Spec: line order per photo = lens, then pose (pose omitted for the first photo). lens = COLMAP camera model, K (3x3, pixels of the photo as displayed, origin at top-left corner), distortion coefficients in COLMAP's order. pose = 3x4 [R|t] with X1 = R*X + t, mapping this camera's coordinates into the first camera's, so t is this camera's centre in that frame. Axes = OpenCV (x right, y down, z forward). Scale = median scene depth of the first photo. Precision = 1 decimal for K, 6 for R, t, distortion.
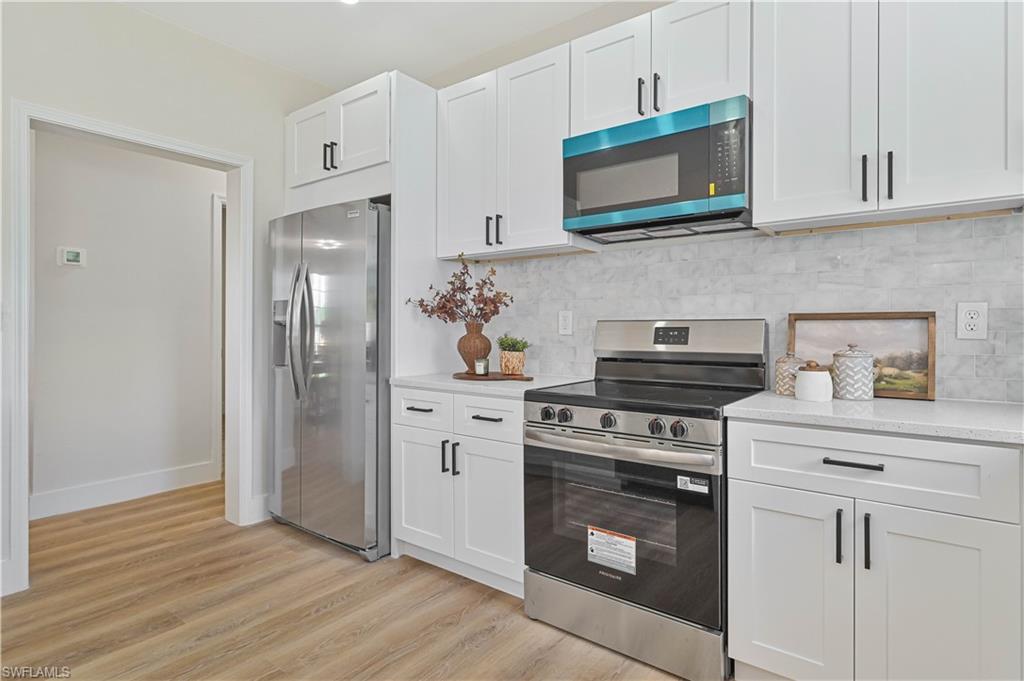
lens RADIAL K [[539.3, 0, 516.2], [0, 539.3, 330.4], [0, 0, 1]] dist [0.004862, -0.000759]
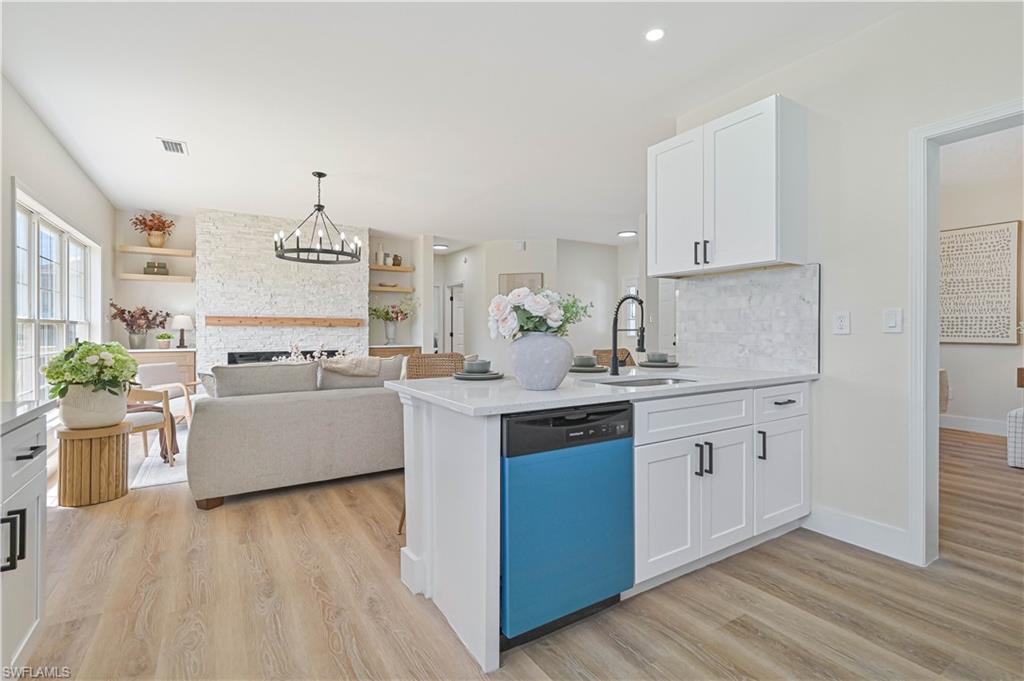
lens RADIAL K [[475.8, 0, 518.1], [0, 475.8, 331.3], [0, 0, 1]] dist [0.000347, -0.000848]
pose [[-0.352405, 0.000406, -0.935848, 0.322523], [-0.004779, 0.999986, 0.002233, -0.000225], [0.935836, 0.005259, -0.352398, 0.626406]]
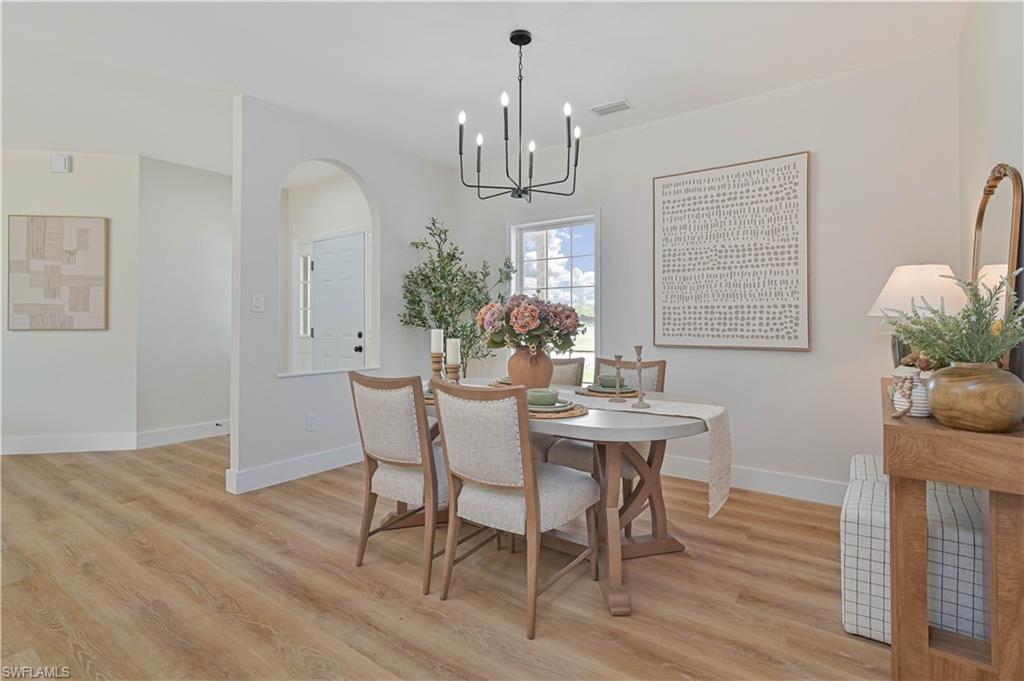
lens RADIAL K [[499.3, 0, 520.2], [0, 499.3, 310.2], [0, 0, 1]] dist [-0.000571, -0.000779]
pose [[0.022765, -0.032784, -0.999203, -1.218710], [-0.005125, 0.999445, -0.032909, -0.008717], [0.999728, 0.005870, 0.022584, 1.180384]]
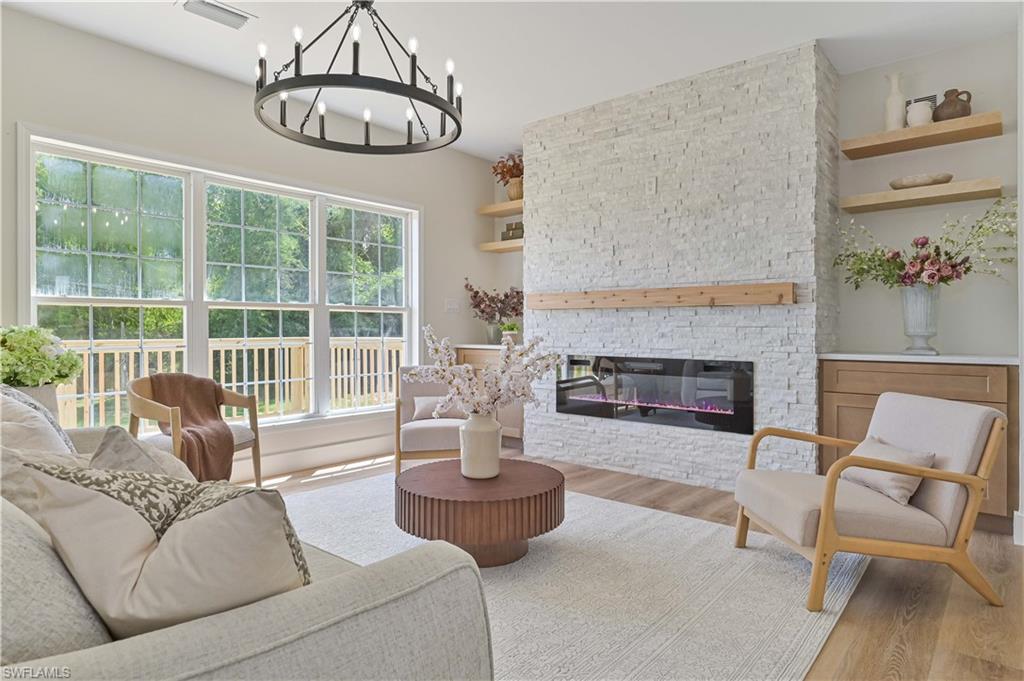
lens RADIAL K [[588.1, 0, 513.5], [0, 588.1, 330.3], [0, 0, 1]] dist [0.000645, 0.000835]
pose [[-0.997902, -0.000524, 0.064743, -1.815821], [-0.000139, 0.999982, 0.005946, 0.045461], [-0.064745, 0.005925, -0.997884, 0.048438]]
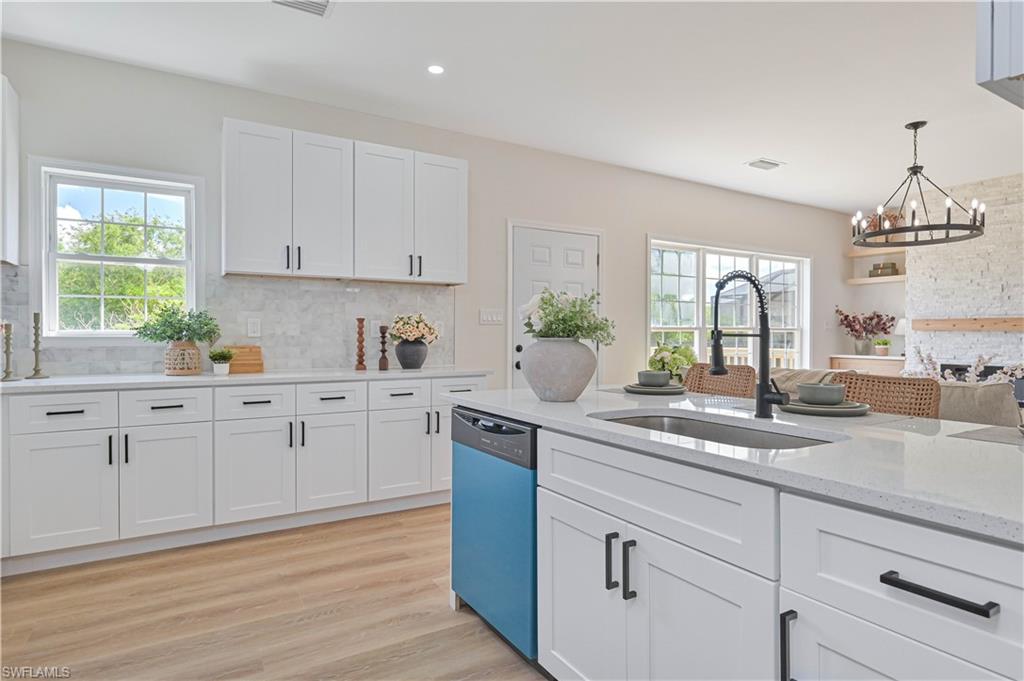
lens RADIAL K [[566.0, 0, 516.2], [0, 566.0, 338.9], [0, 0, 1]] dist [0.003274, 0.001398]
pose [[-0.930299, -0.006067, 0.366752, -0.890095], [-0.002062, 0.999934, 0.011311, -0.005601], [-0.366797, 0.009766, -0.930250, 1.312533]]
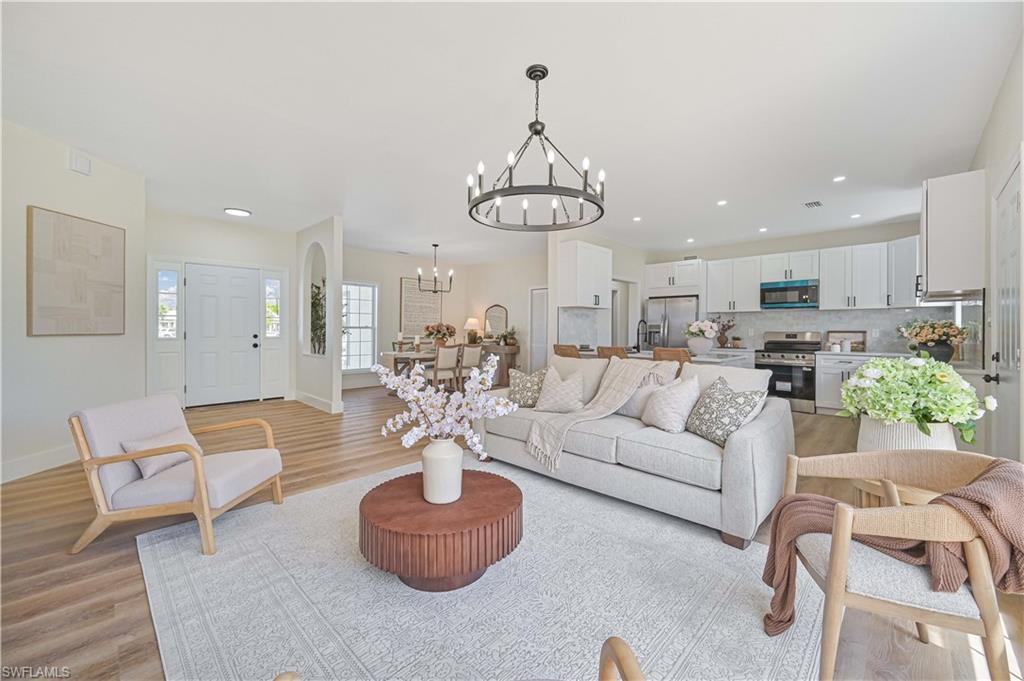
lens RADIAL K [[403.2, 0, 514.0], [0, 403.2, 331.8], [0, 0, 1]] dist [-0.001415, -0.000182]
pose [[0.992800, 0.006306, -0.119618, -1.397336], [-0.006281, 0.999980, 0.000593, -0.011474], [0.119619, 0.000163, 0.992820, -2.165543]]
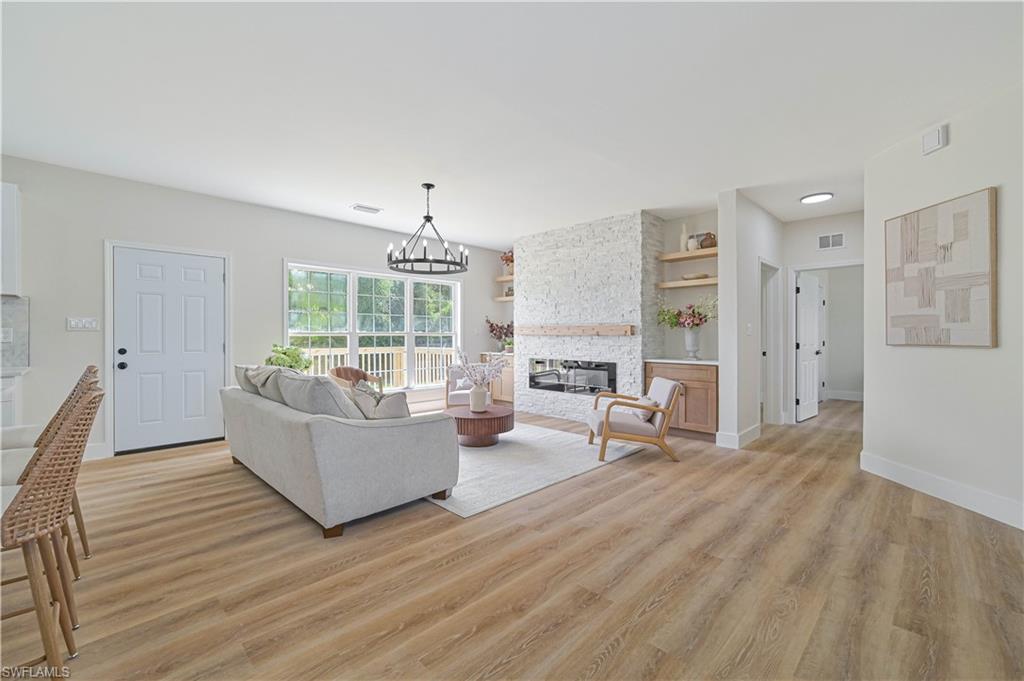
lens RADIAL K [[427.7, 0, 512.8], [0, 427.7, 338.1], [0, 0, 1]] dist [0.001785, 0.000155]
pose [[-0.990219, -0.002429, 0.139502, -2.146433], [-0.001215, 0.999961, 0.008785, -0.023386], [-0.139518, 0.008530, -0.990183, 0.929473]]
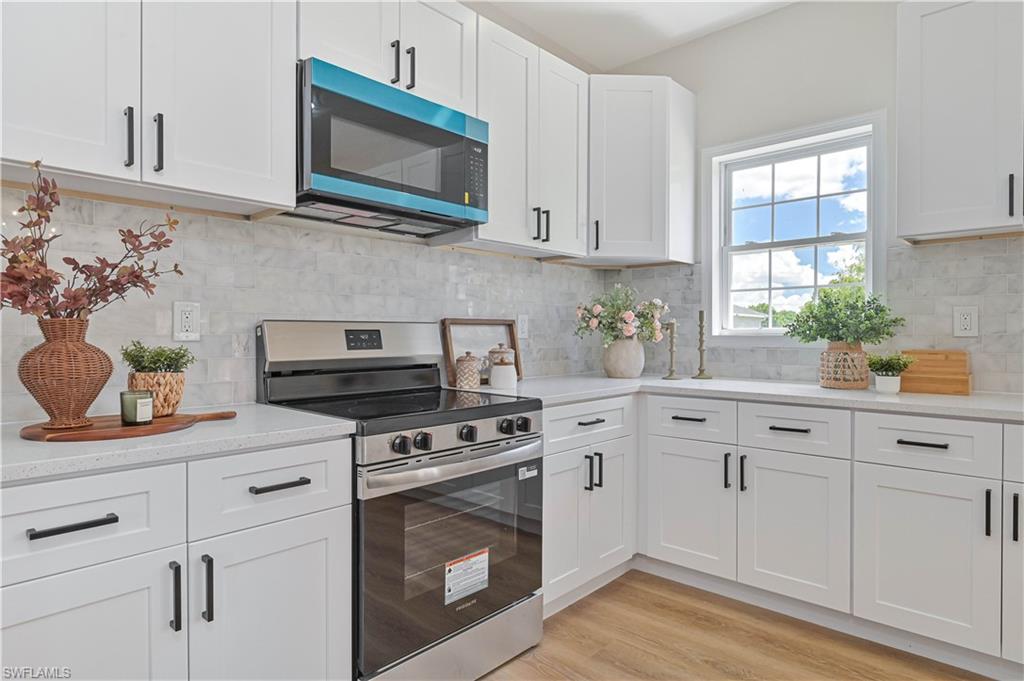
lens RADIAL K [[588.1, 0, 516.0], [0, 588.1, 339.3], [0, 0, 1]] dist [0.000645, 0.000835]
pose [[0.095679, -0.011289, 0.995348, -0.707266], [0.002854, 0.999935, 0.011067, -0.000103], [-0.995408, 0.001782, 0.095705, 0.735986]]
